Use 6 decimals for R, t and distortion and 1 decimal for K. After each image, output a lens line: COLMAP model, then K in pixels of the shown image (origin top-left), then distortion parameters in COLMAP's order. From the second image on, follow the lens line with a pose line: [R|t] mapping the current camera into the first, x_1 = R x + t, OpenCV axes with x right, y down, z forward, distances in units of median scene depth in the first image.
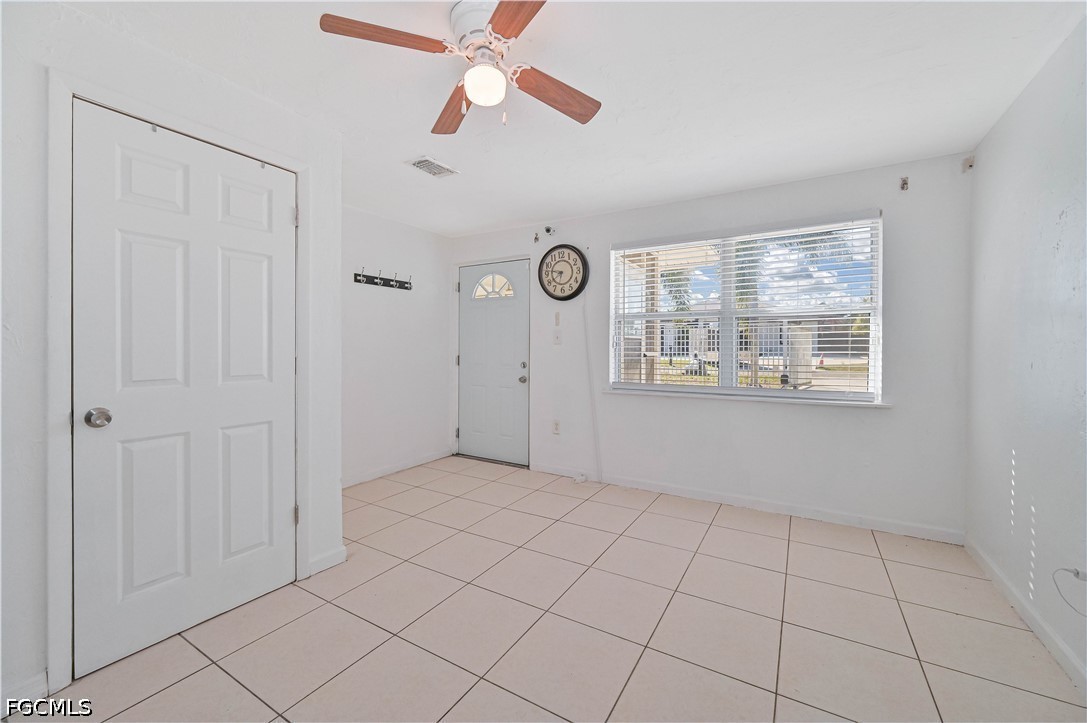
lens RADIAL K [[434.5, 0, 541.1], [0, 434.5, 357.4], [0, 0, 1]] dist [-0.003936, -0.000536]
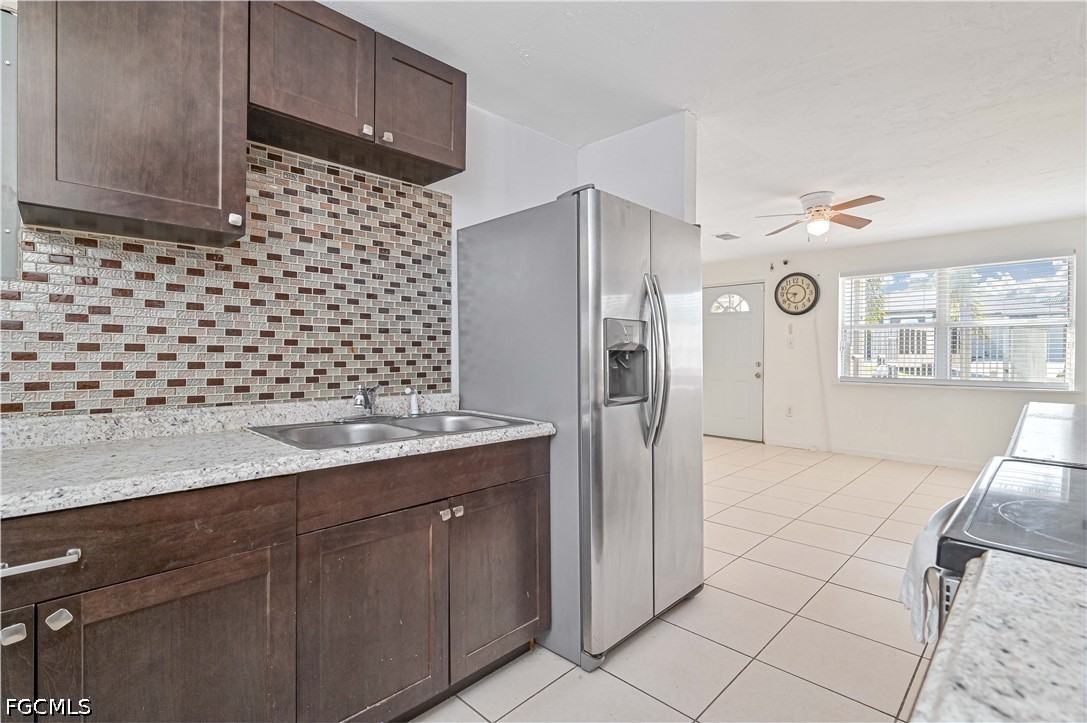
lens RADIAL K [[505.8, 0, 540.6], [0, 505.8, 364.5], [0, 0, 1]] dist [-0.001313, -0.000265]
pose [[0.971102, 0.002476, -0.238652, -0.340074], [-0.001736, 0.999993, 0.003311, 0.015564], [0.238659, -0.002801, 0.971099, -0.683092]]
